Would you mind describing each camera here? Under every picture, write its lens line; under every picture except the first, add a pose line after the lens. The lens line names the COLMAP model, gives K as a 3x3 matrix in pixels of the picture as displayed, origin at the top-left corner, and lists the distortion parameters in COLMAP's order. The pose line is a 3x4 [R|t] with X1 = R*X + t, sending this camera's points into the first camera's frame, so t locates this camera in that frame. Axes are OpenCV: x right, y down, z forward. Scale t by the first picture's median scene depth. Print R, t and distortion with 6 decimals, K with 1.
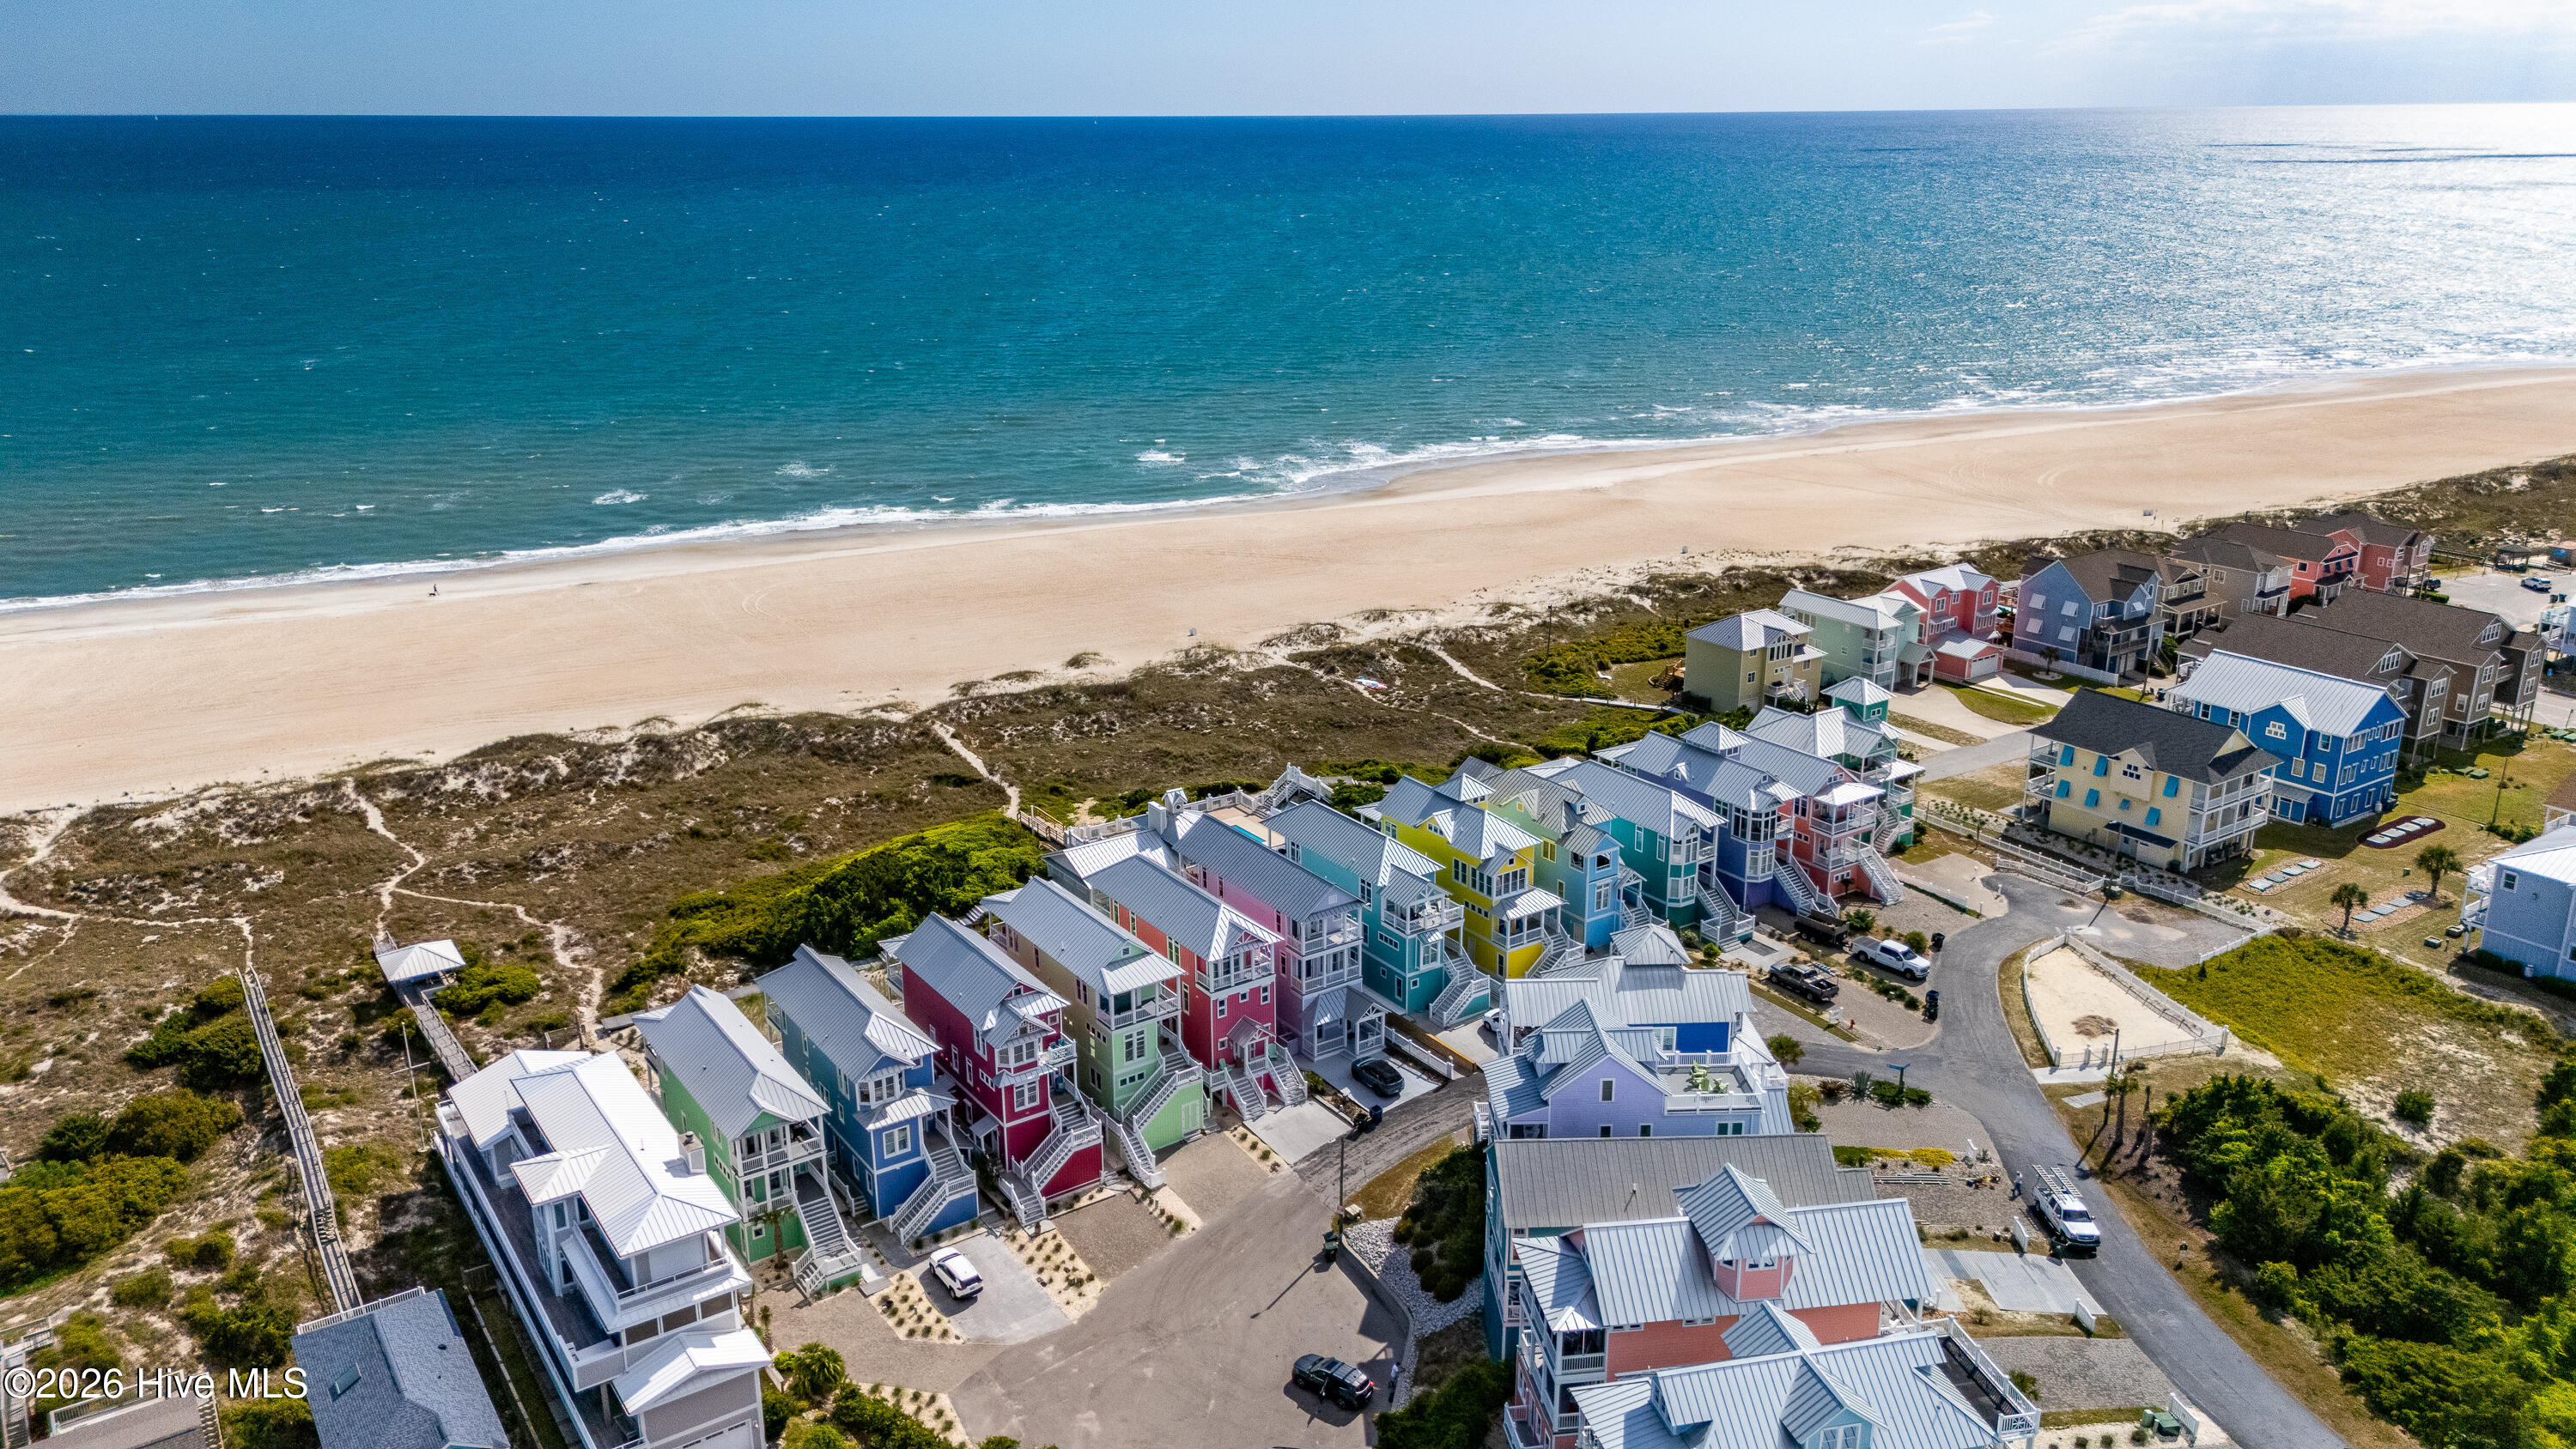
lens RADIAL K [[1872.6, 0, 1286.5], [0, 1872.6, 719.2], [0, 0, 1]] dist [0.083033, -0.077577]
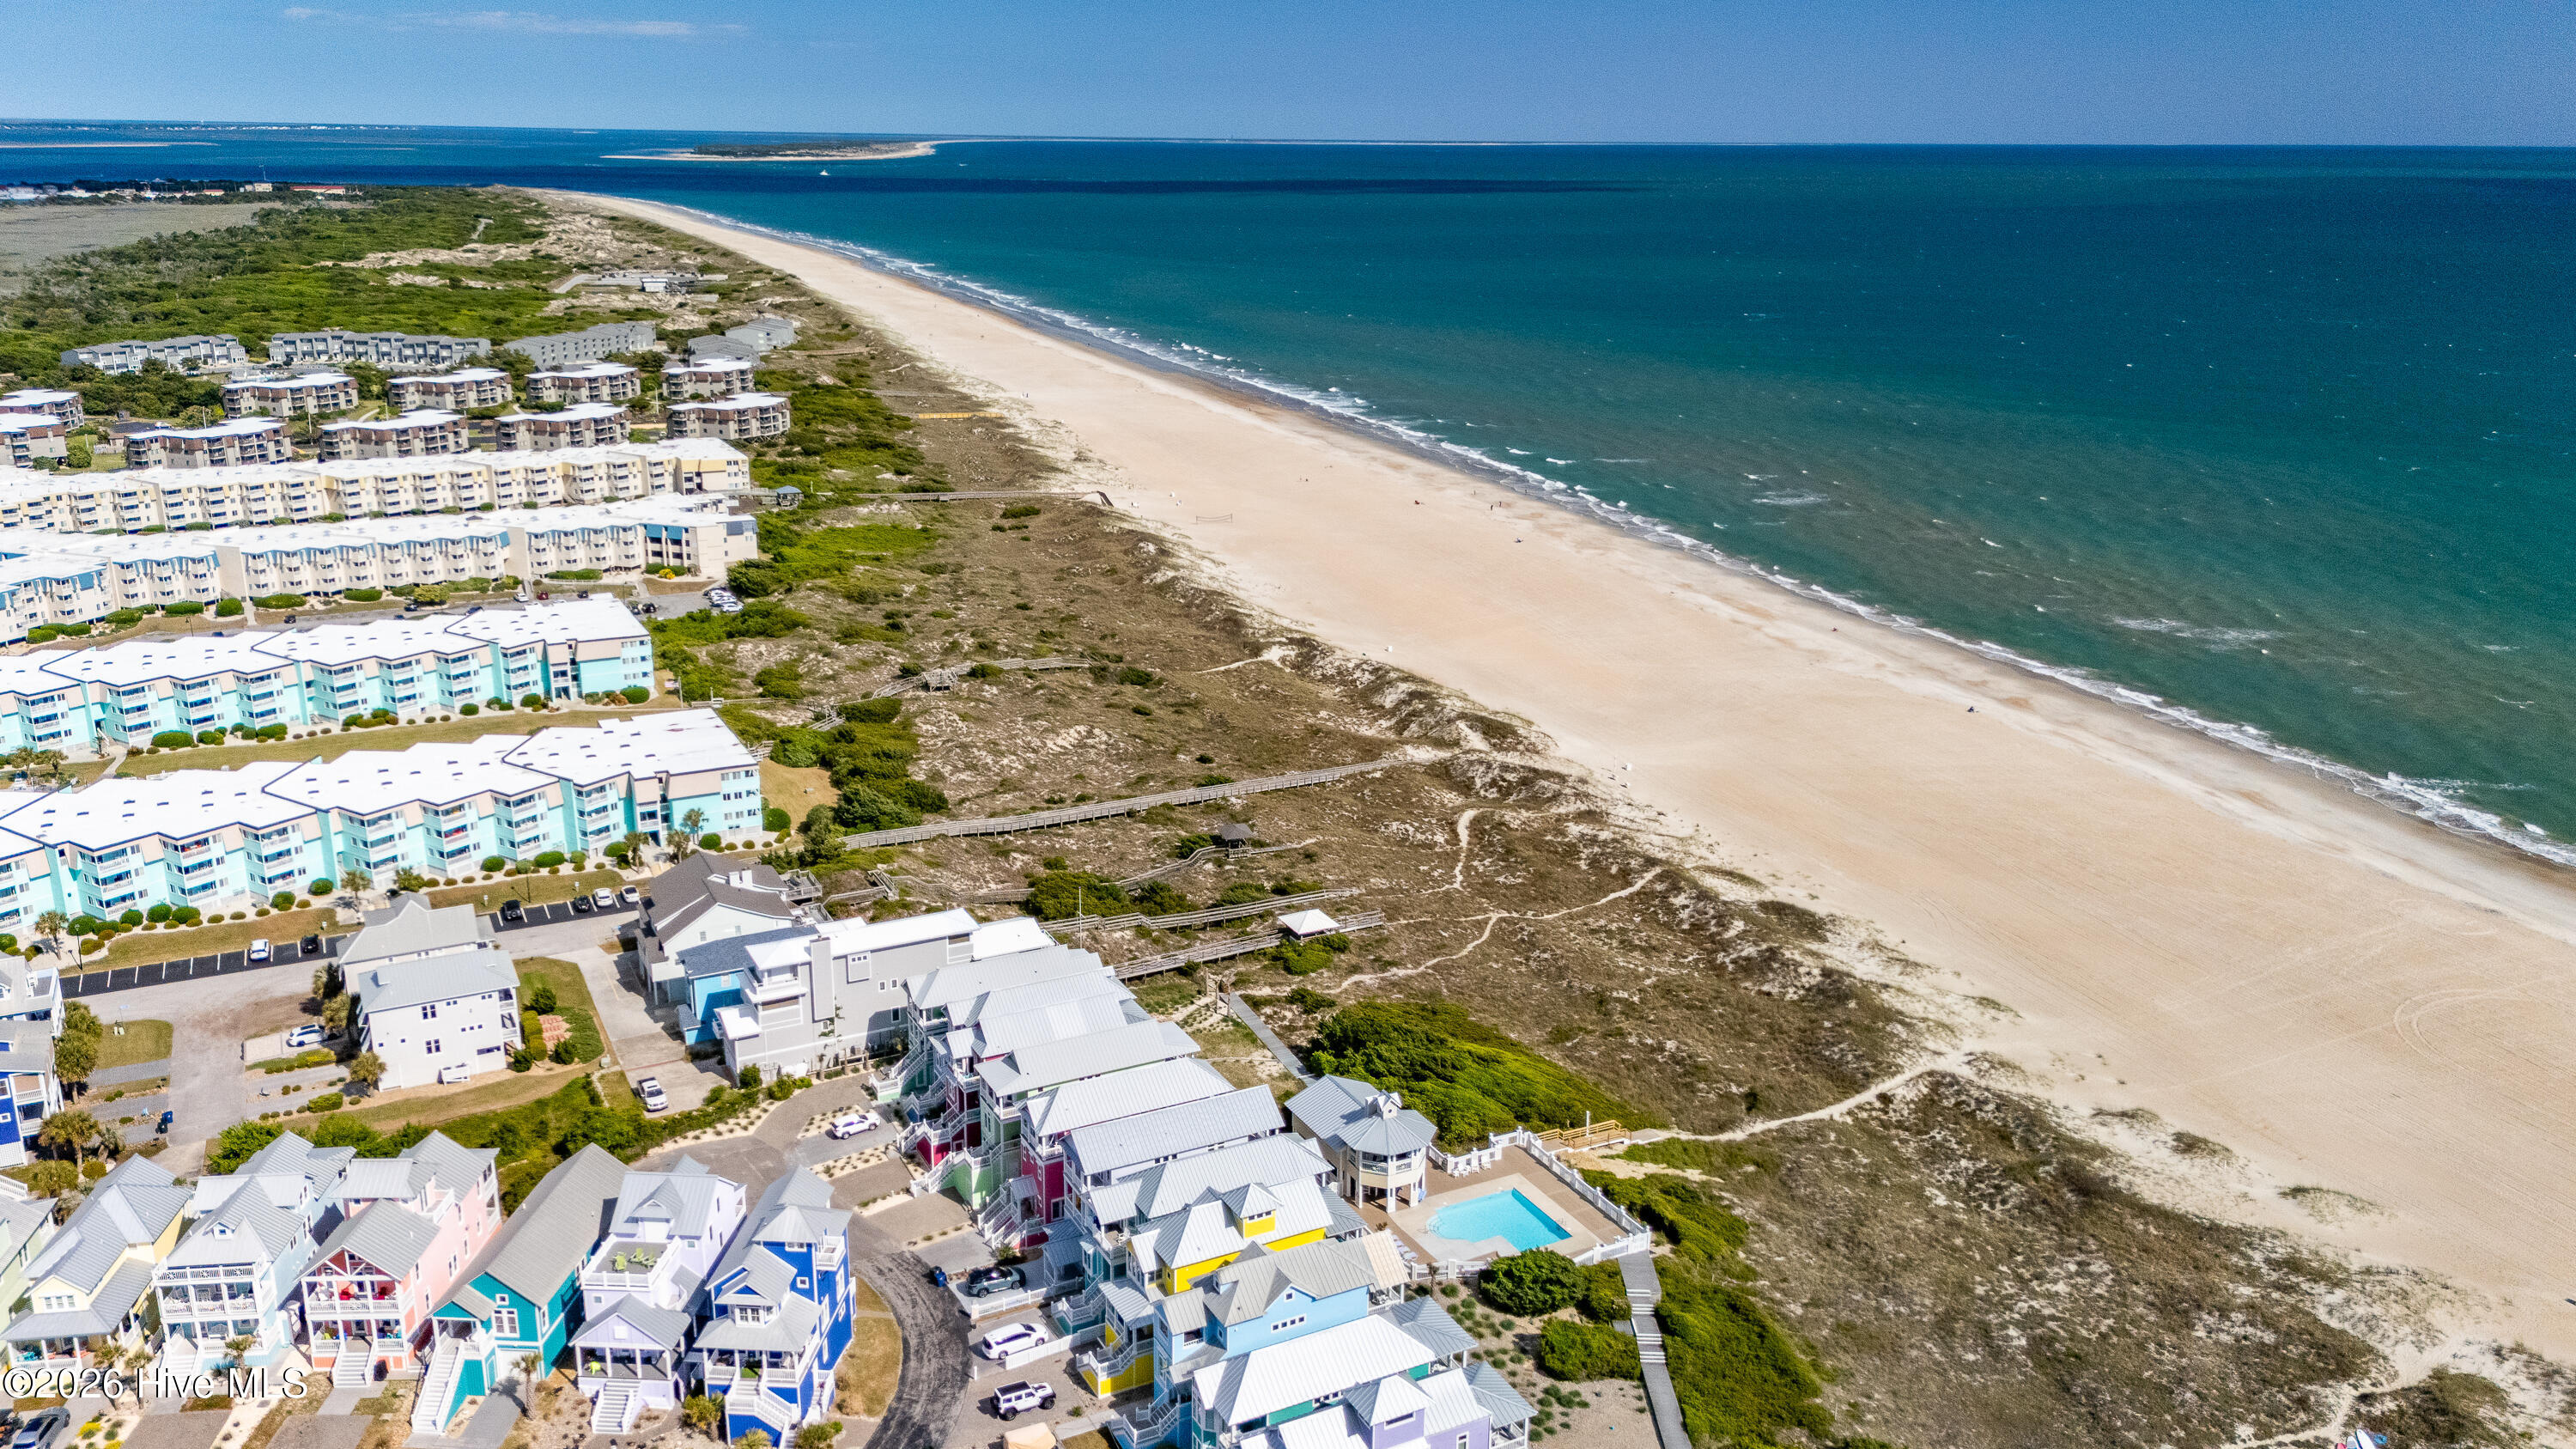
lens RADIAL K [[1959.7, 0, 1300.5], [0, 1959.7, 715.4], [0, 0, 1]] dist [0.051846, -0.030238]
pose [[-0.114171, 0.285691, -0.951497, 0.962891], [-0.316273, 0.897476, 0.307421, -0.491547], [0.941773, 0.336031, -0.012109, 0.970773]]
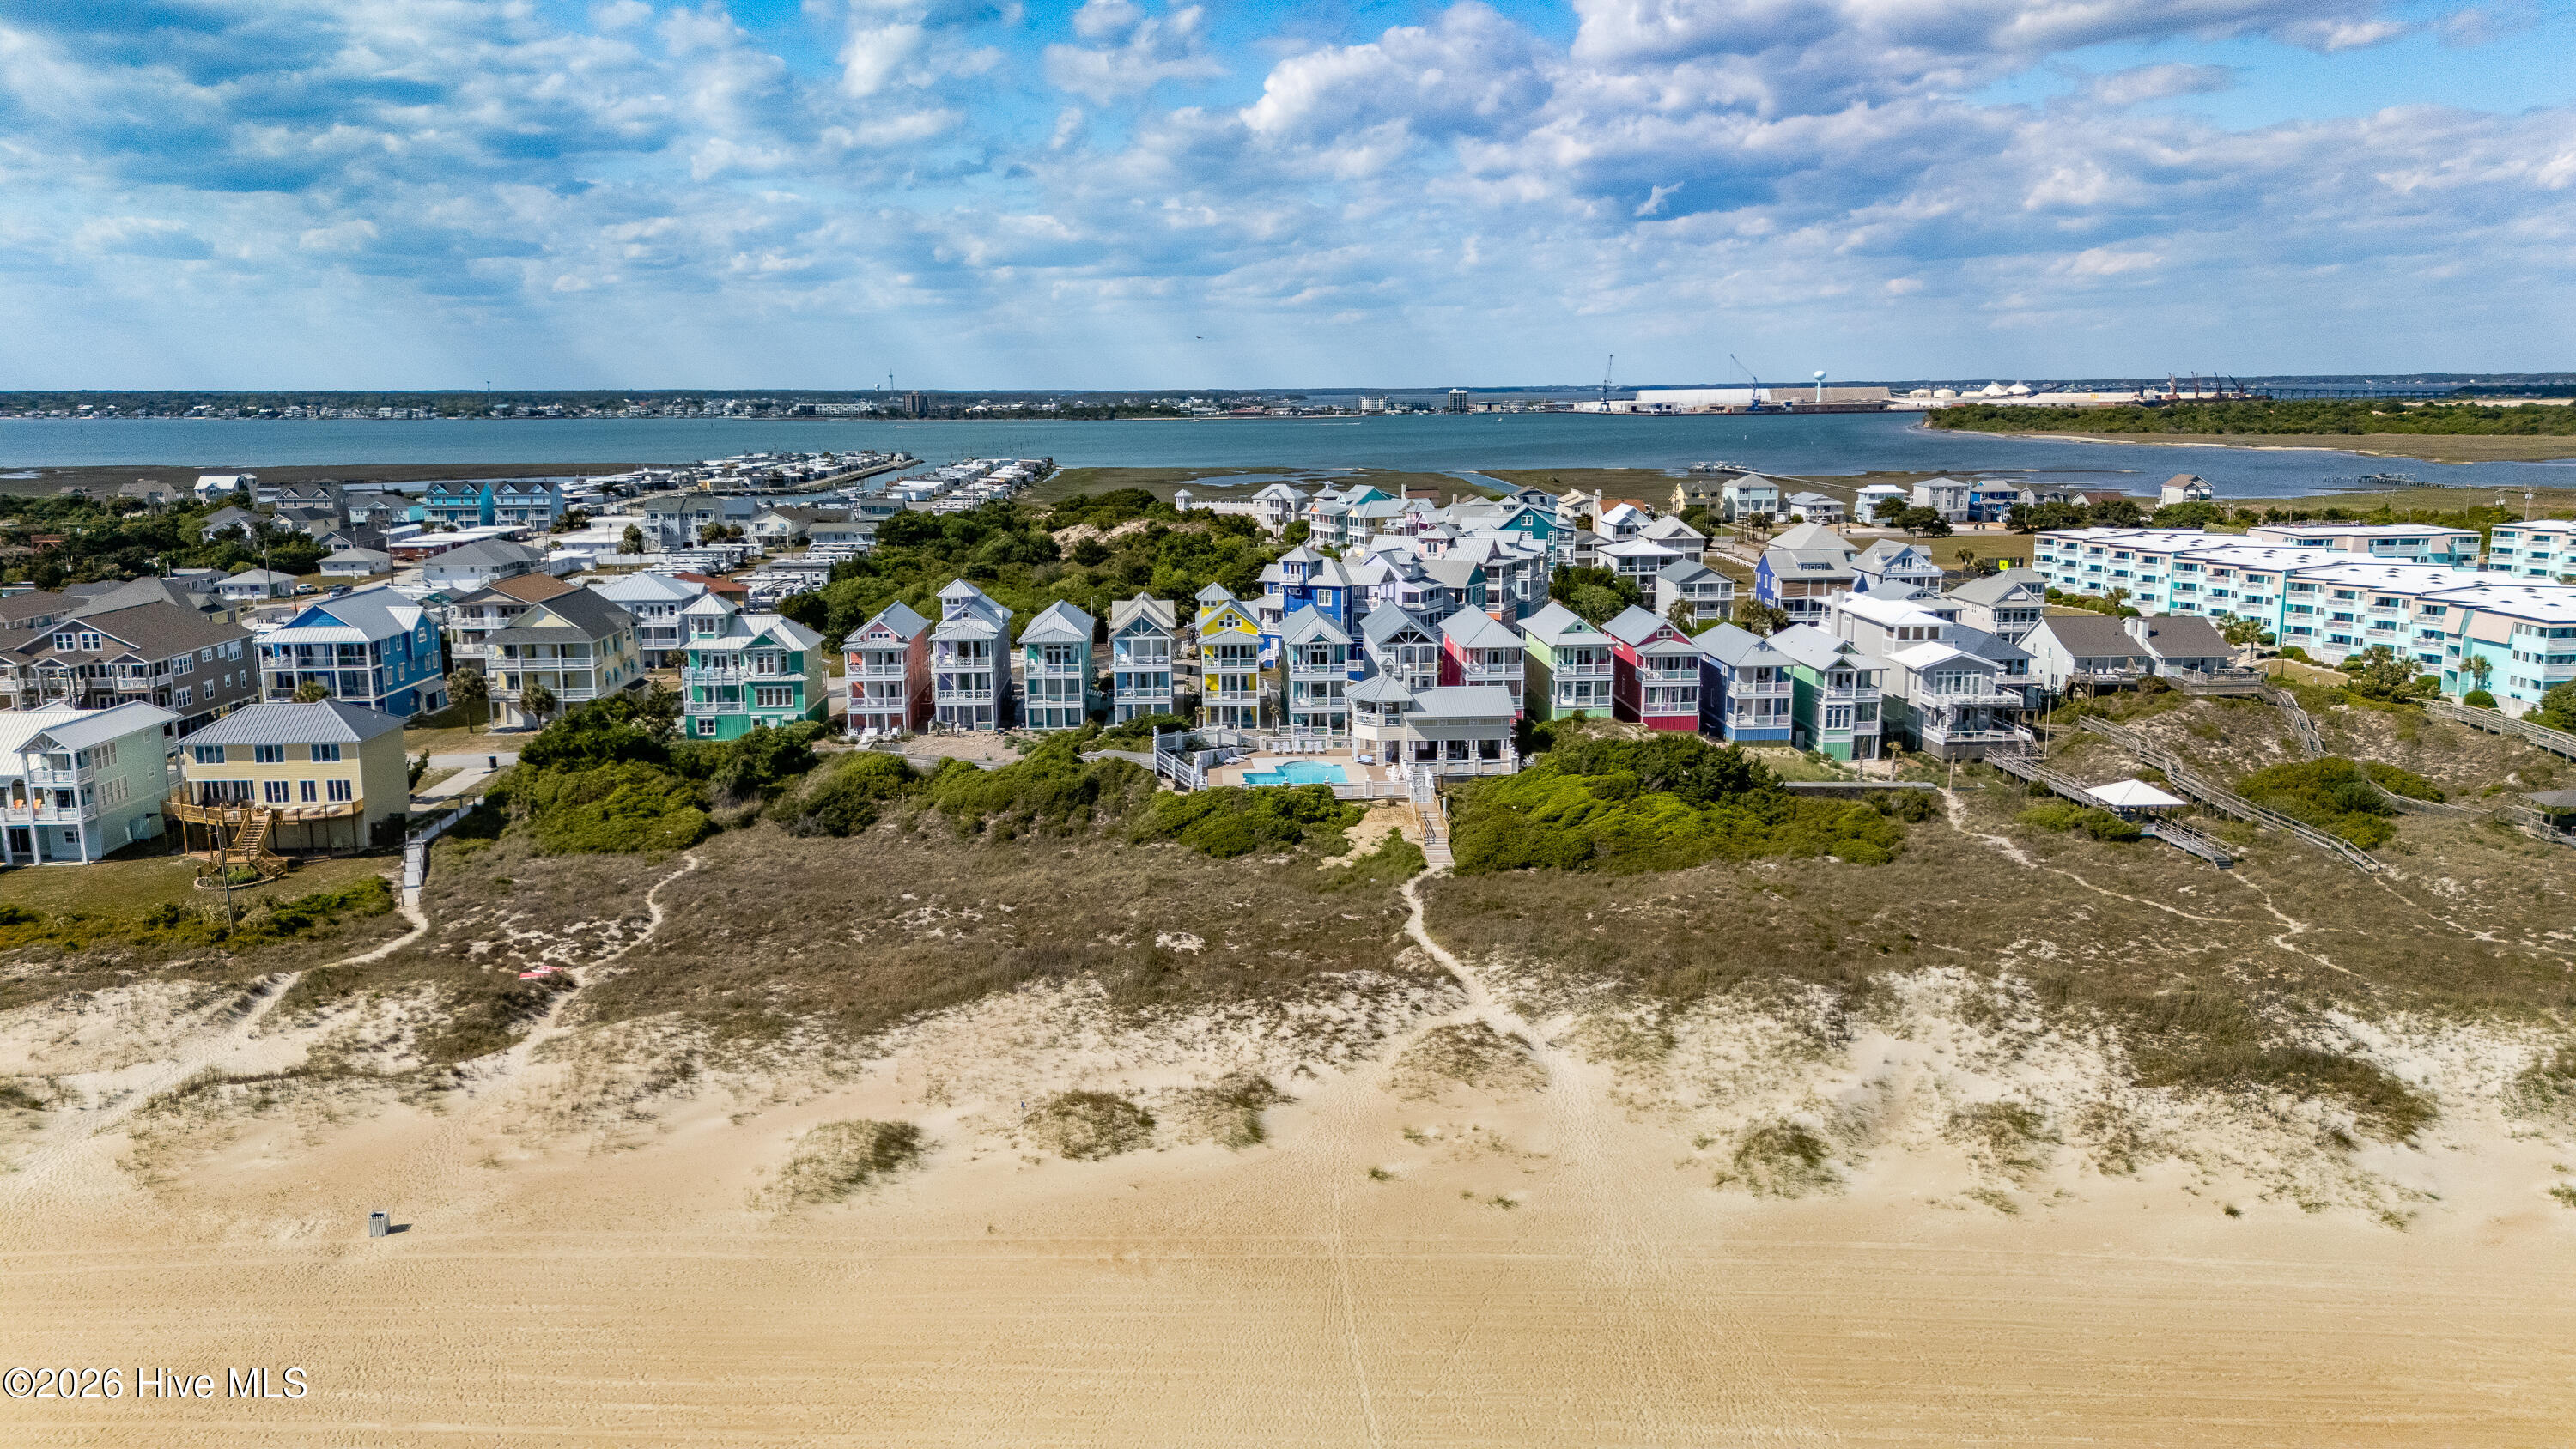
lens RADIAL K [[1883.4, 0, 1283.9], [0, 1883.4, 726.8], [0, 0, 1]] dist [0.084141, -0.086622]
pose [[-0.852264, -0.081612, 0.516707, -0.597945], [0.171289, 0.889763, 0.423062, -0.405891], [-0.494274, 0.449067, -0.744334, 1.967029]]
